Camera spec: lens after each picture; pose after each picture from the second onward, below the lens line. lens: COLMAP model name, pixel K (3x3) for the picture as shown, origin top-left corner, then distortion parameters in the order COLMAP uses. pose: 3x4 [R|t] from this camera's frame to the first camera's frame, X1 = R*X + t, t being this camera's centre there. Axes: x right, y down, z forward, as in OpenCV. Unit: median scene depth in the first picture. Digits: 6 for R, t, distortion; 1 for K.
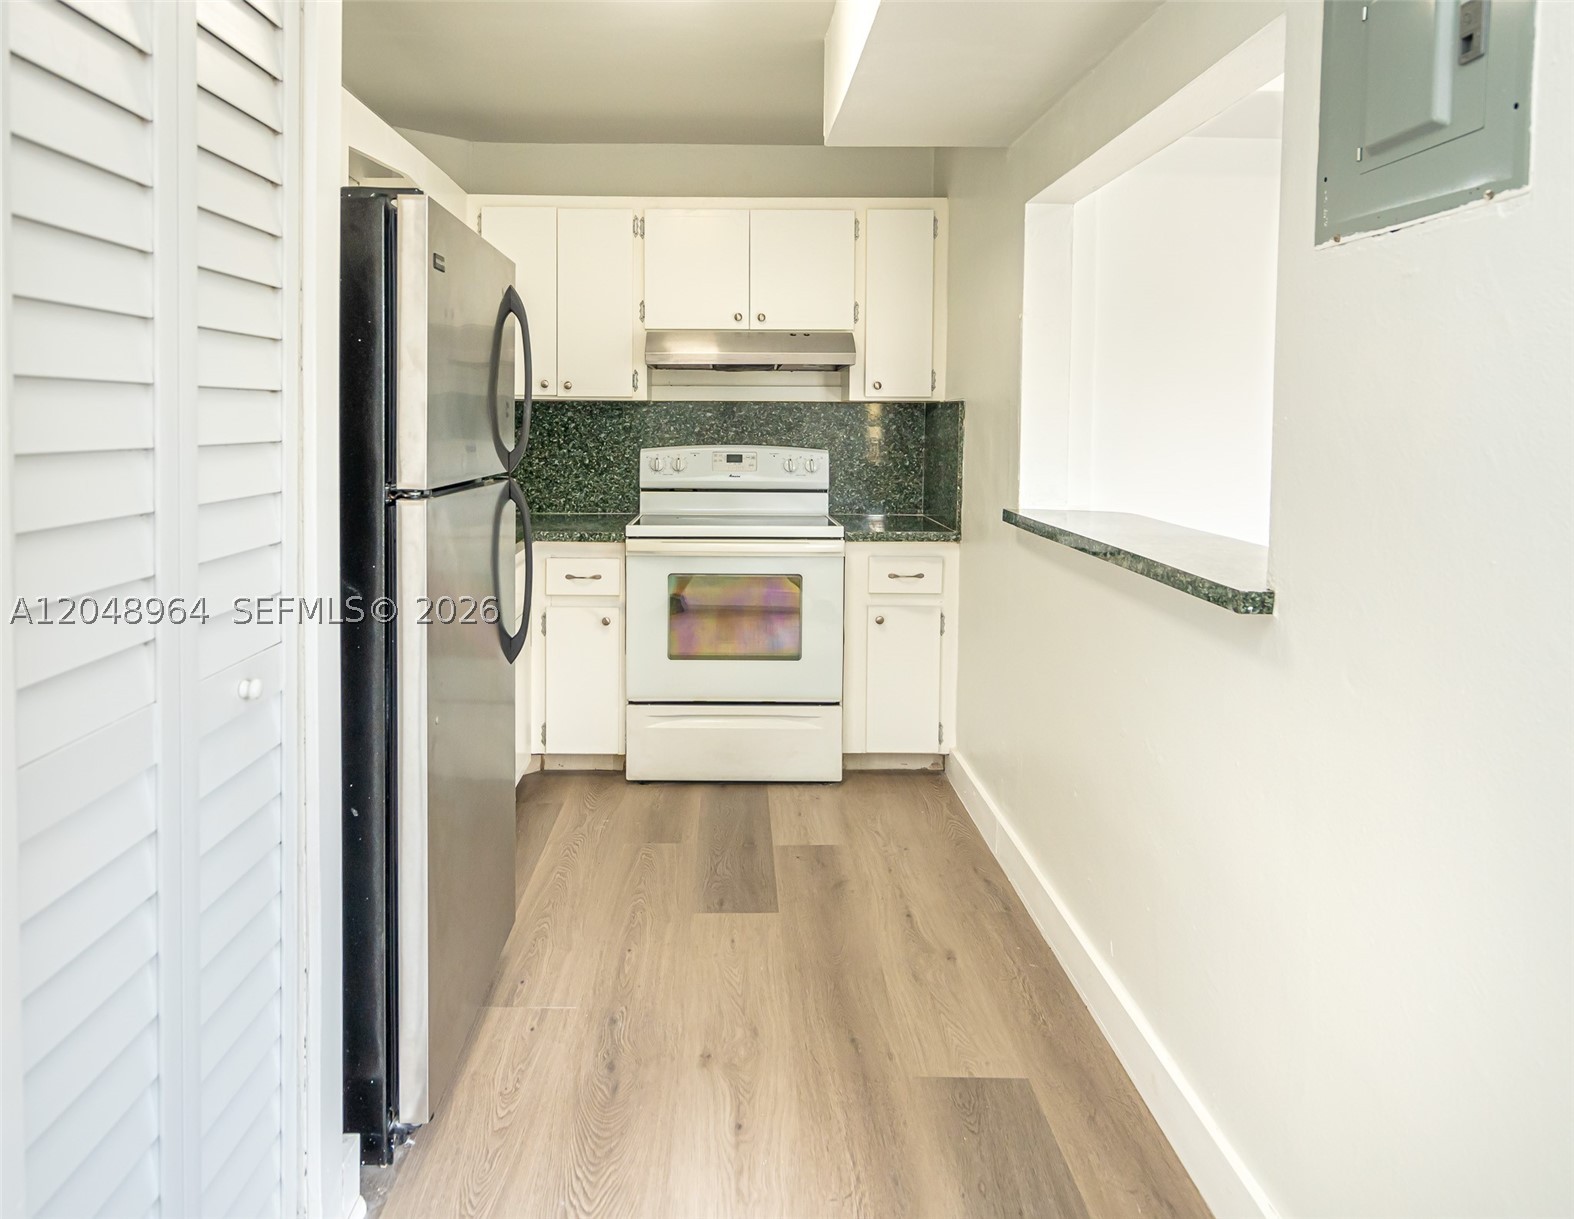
lens RADIAL K [[1025.5, 0, 730.8], [0, 1025.5, 476.9], [0, 0, 1]] dist [-0.006162, 0.000856]
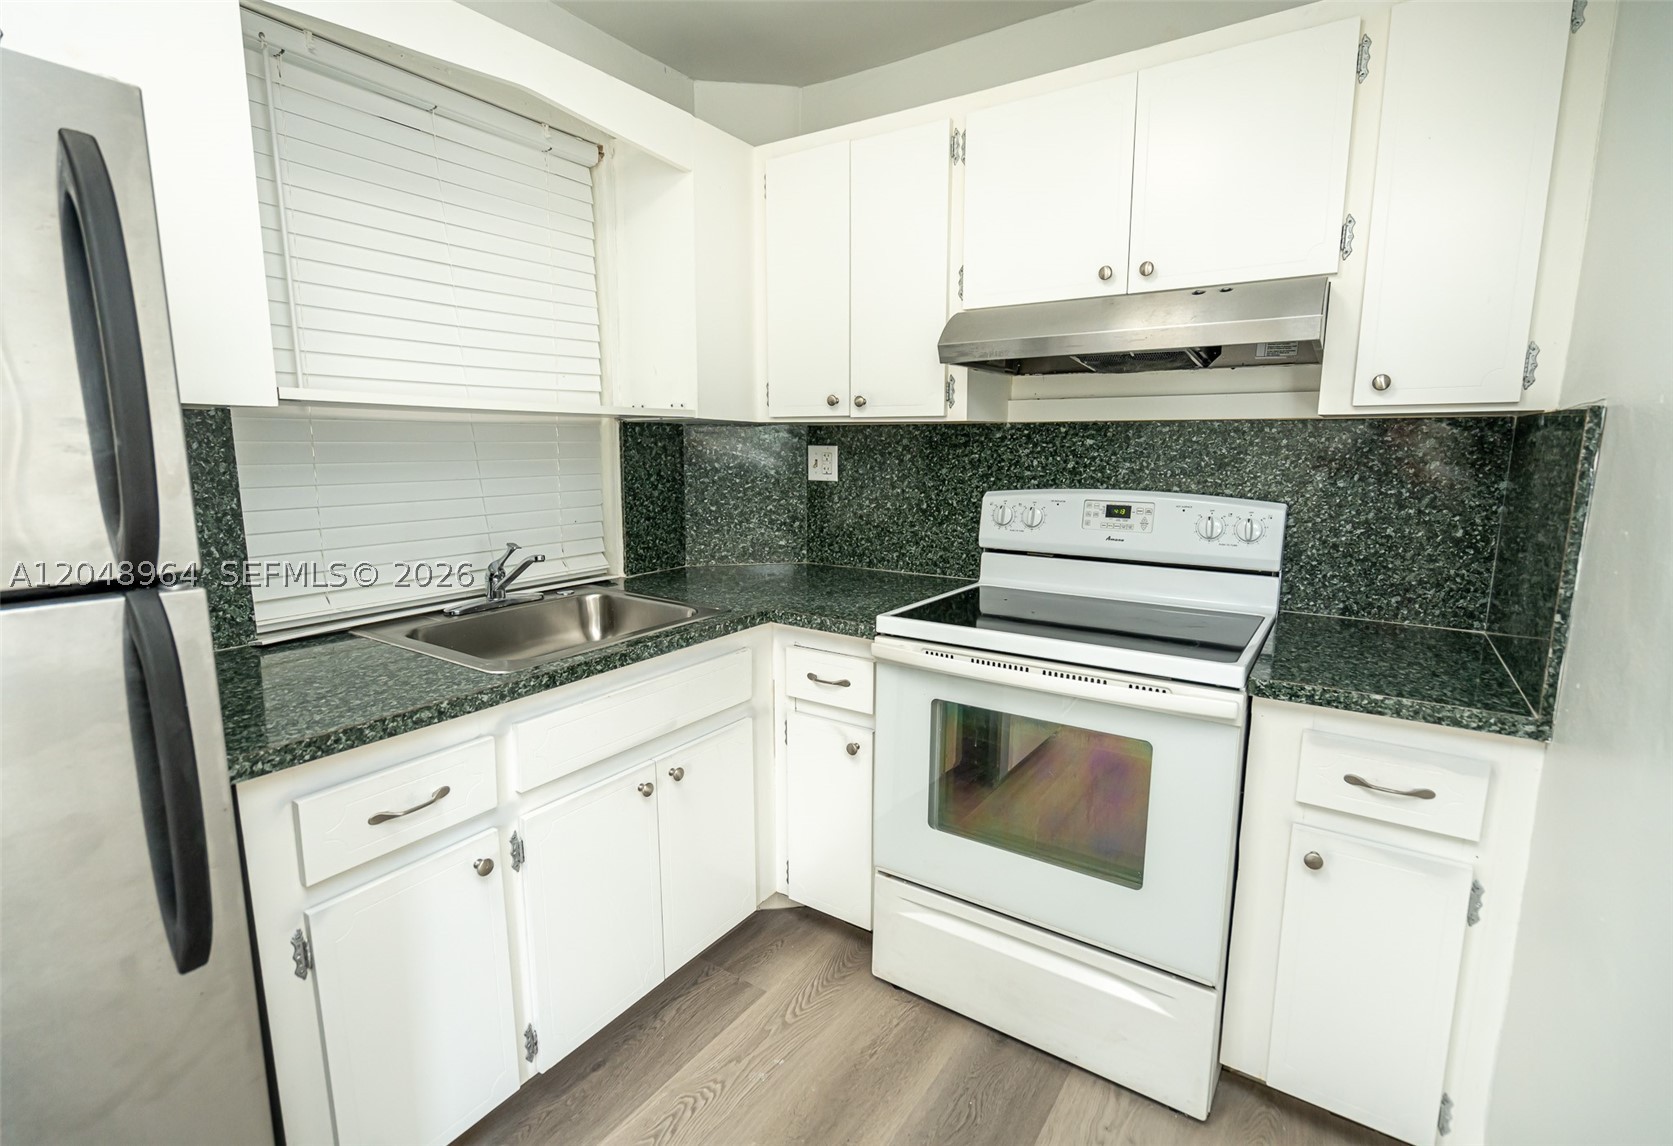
lens RADIAL K [[773.3, 0, 860.1], [0, 773.3, 569.0], [0, 0, 1]] dist [-0.001781, 0.000131]
pose [[0.838281, 0.084720, -0.538617, 0.144618], [-0.028888, 0.993368, 0.111287, -0.034396], [0.544473, -0.077730, 0.835169, 0.556298]]
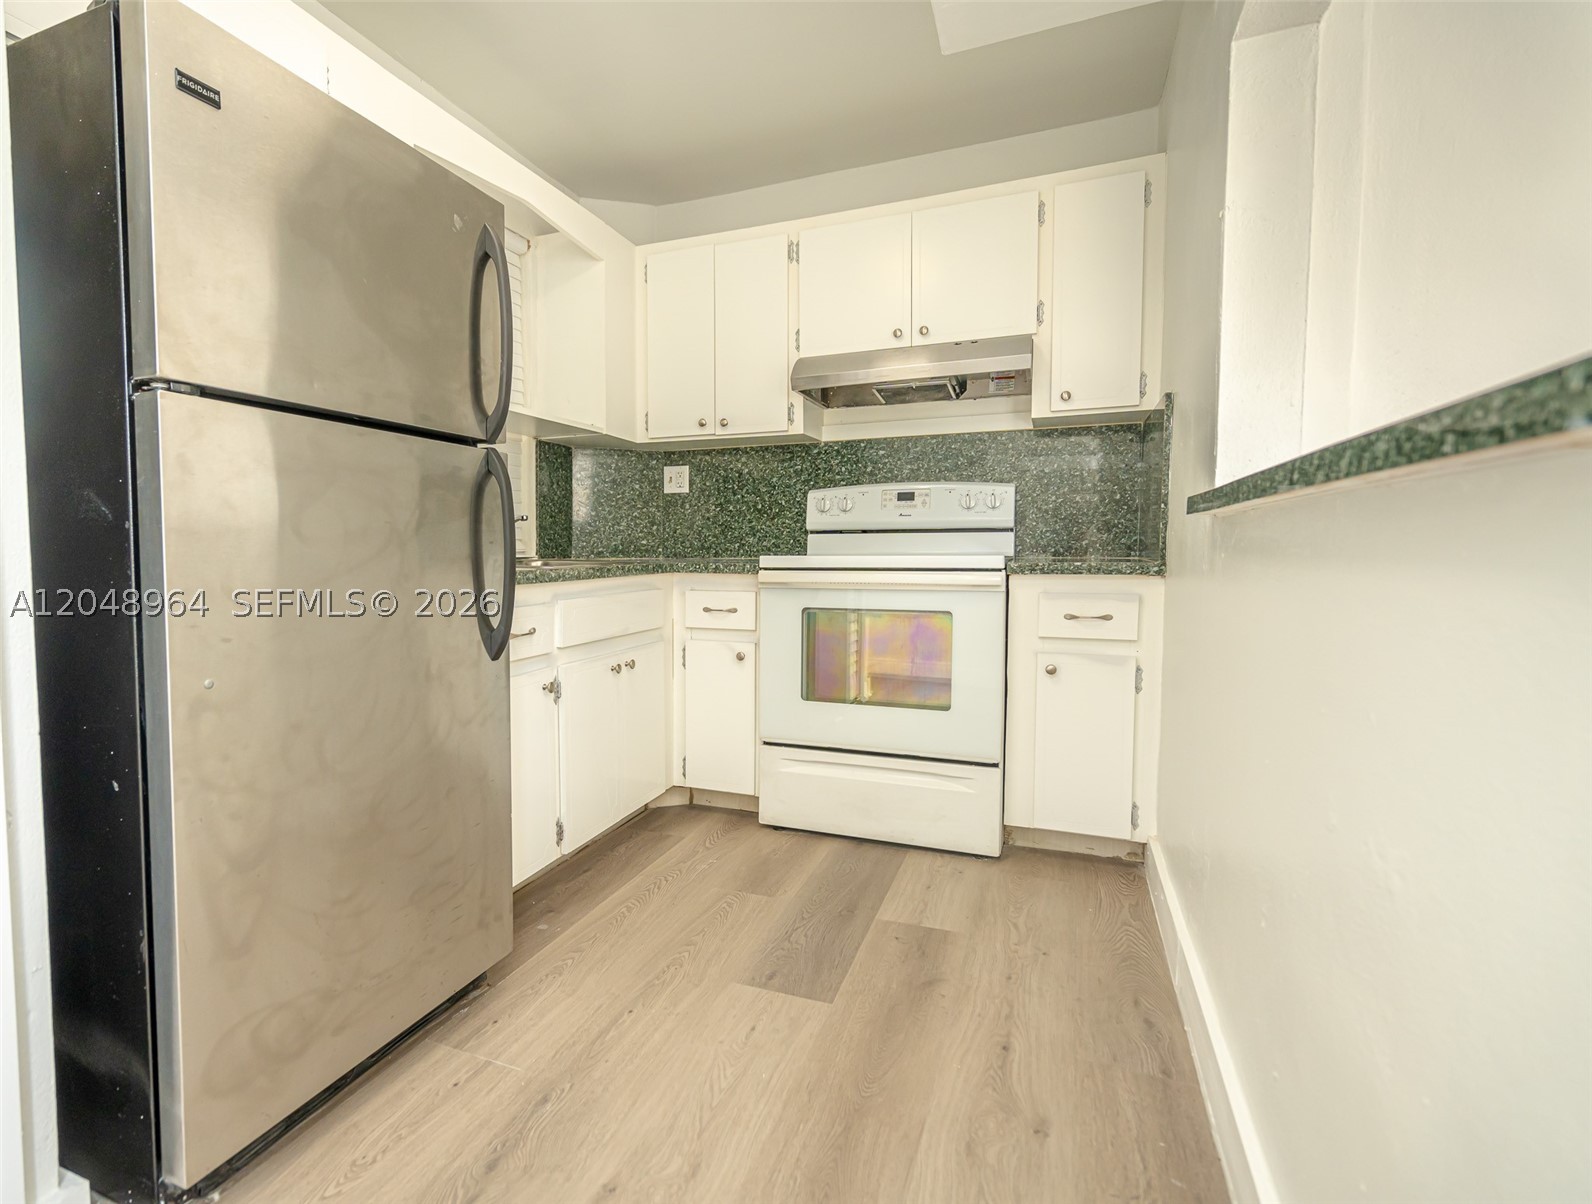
lens RADIAL K [[808.9, 0, 688.2], [0, 808.9, 597.6], [0, 0, 1]] dist [-0.007339, 0.000935]
pose [[0.909486, 0.014922, -0.415467, 0.142895], [-0.011711, 0.999879, 0.010277, 0.075290], [0.415570, -0.004481, 0.909550, 0.275665]]
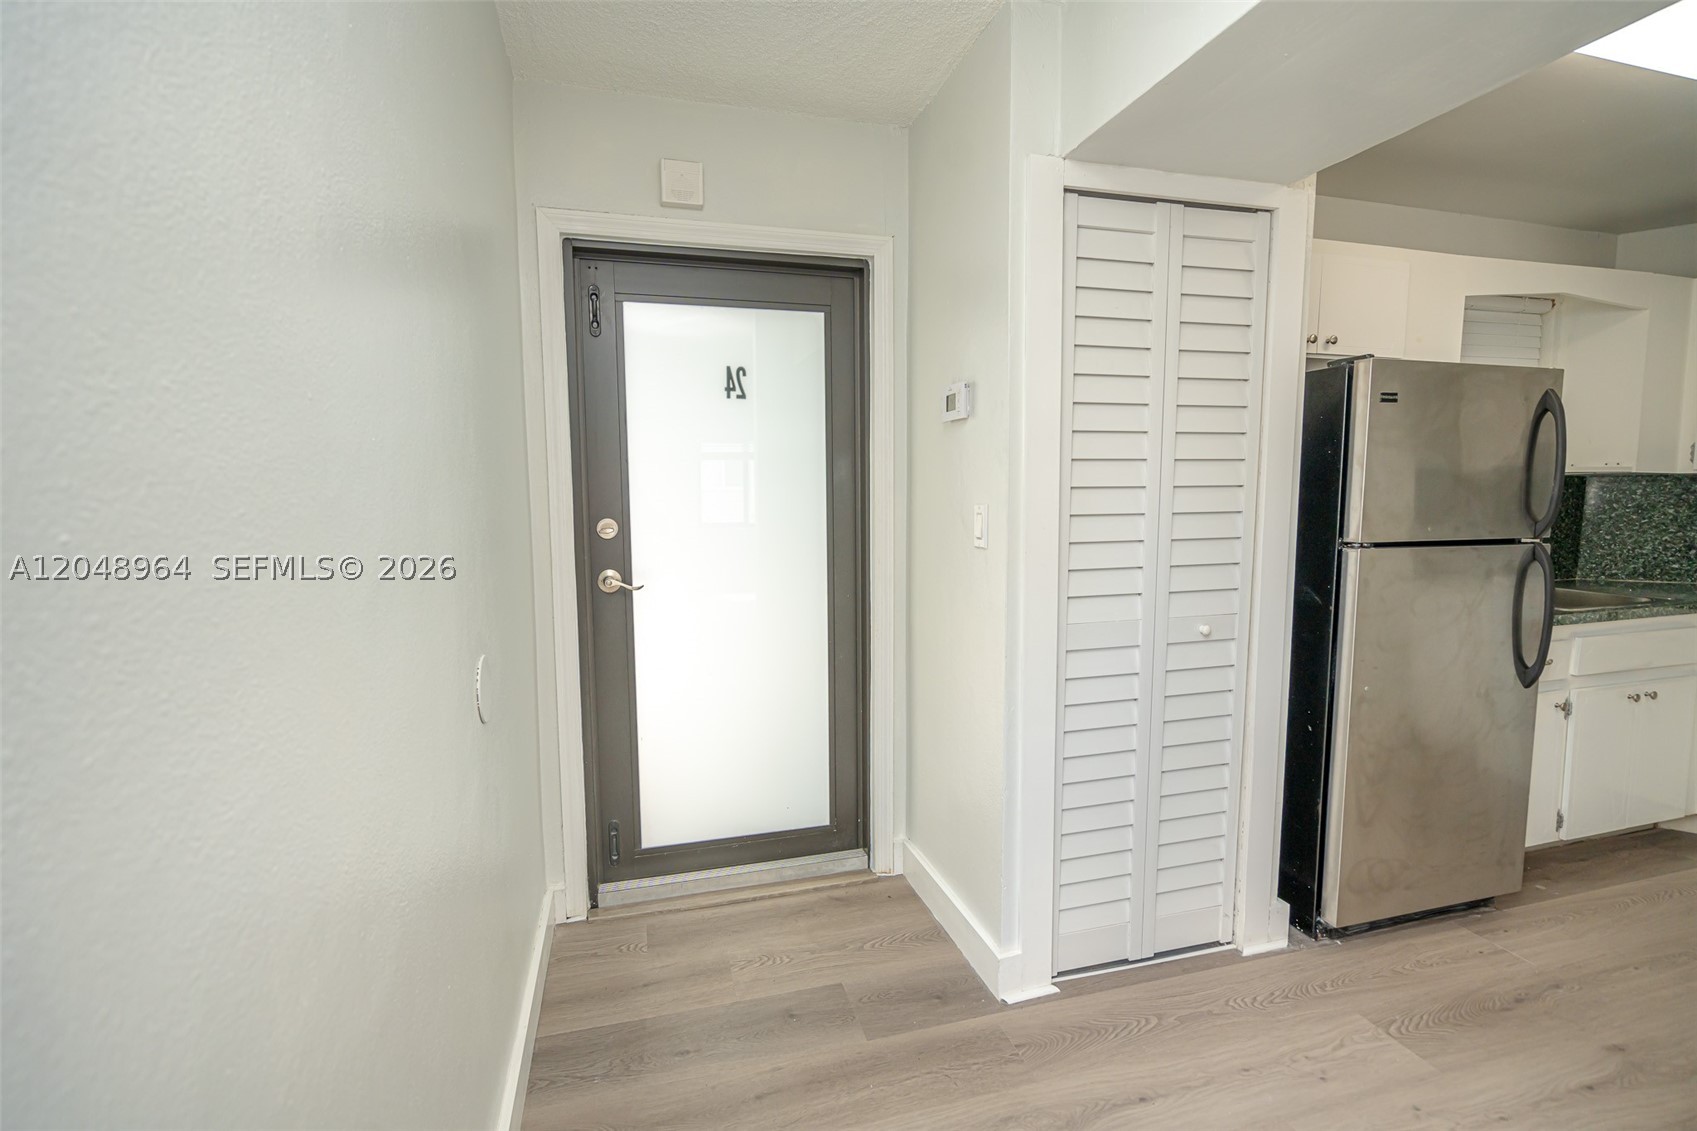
lens RADIAL K [[753.2, 0, 848.5], [0, 753.2, 565.5], [0, 0, 1]] dist [-0.009818, 0.001698]
pose [[0.262996, 0.077593, -0.961672, 0.282429], [-0.039693, 0.996787, 0.069572, -0.000810], [0.963980, 0.019874, 0.265231, -0.040154]]
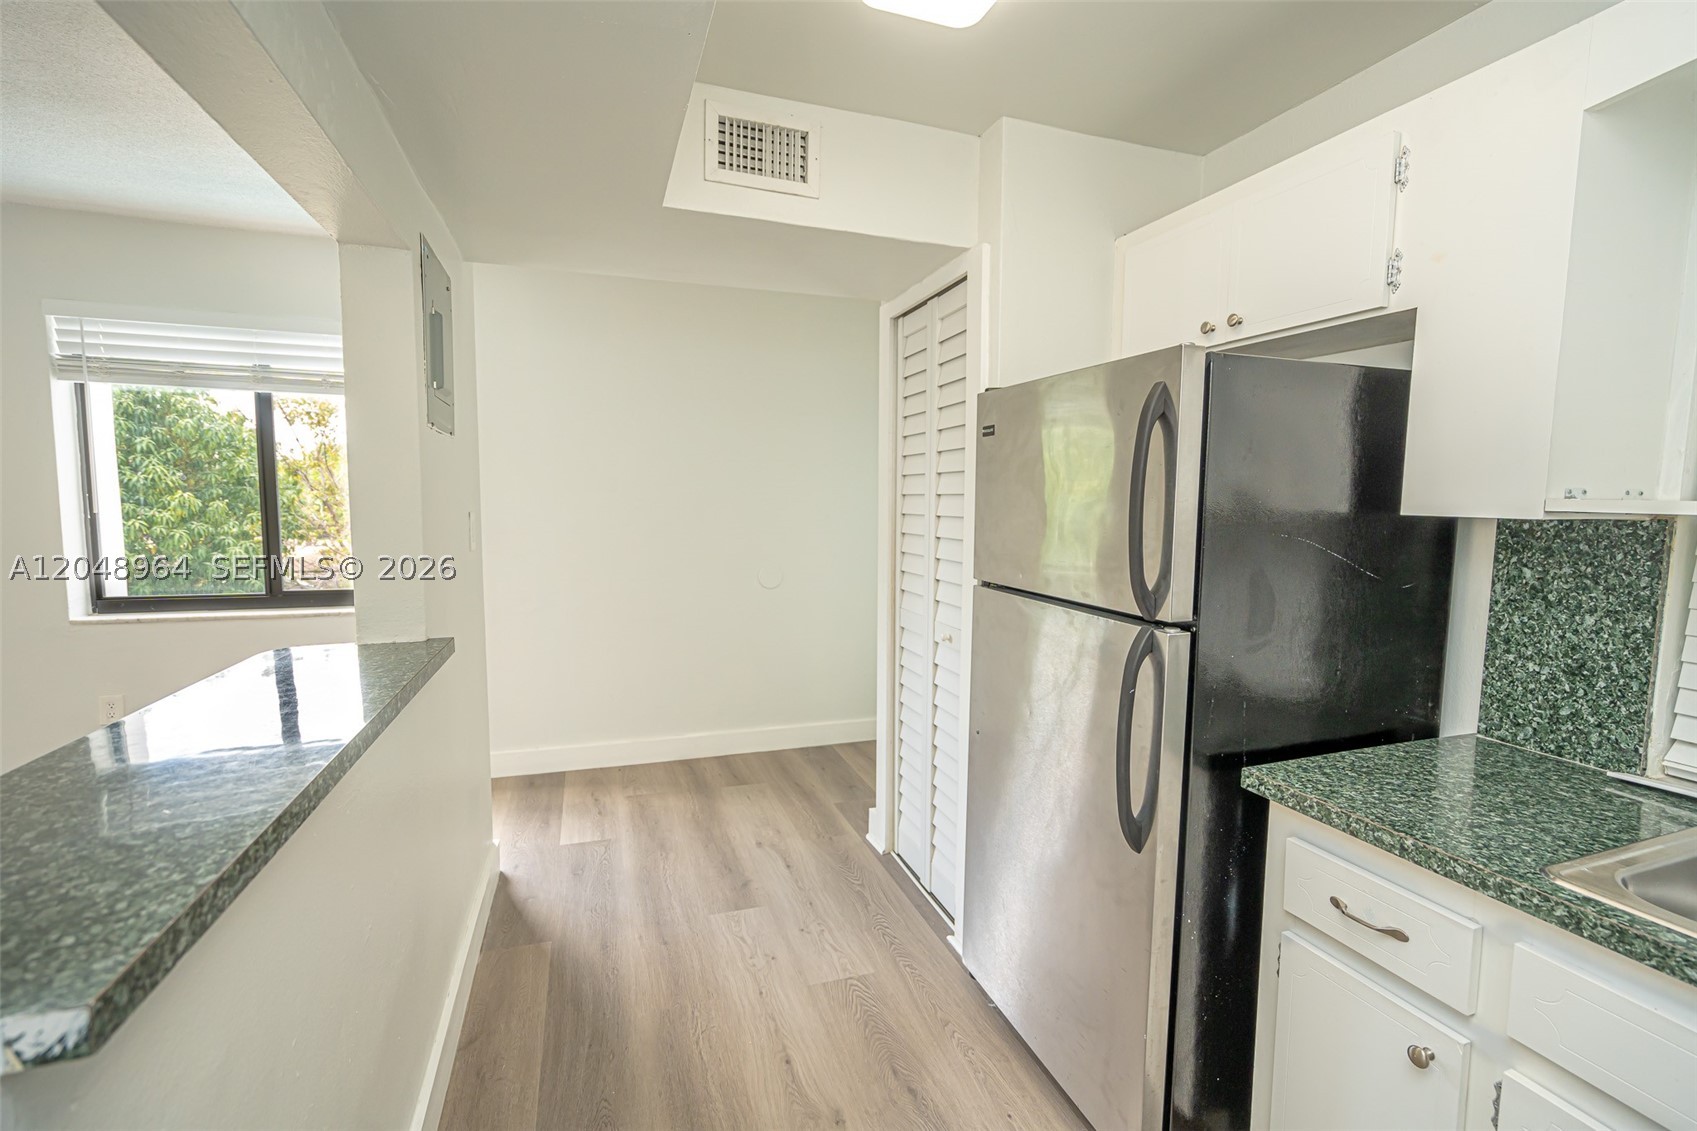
lens RADIAL K [[753.2, 0, 848.5], [0, 753.2, 565.5], [0, 0, 1]] dist [-0.009818, 0.001698]
pose [[-0.945032, 0.005524, -0.326930, 0.123868], [-0.041725, 0.989646, 0.137332, -0.072528], [0.324303, 0.143424, -0.935017, 0.915335]]
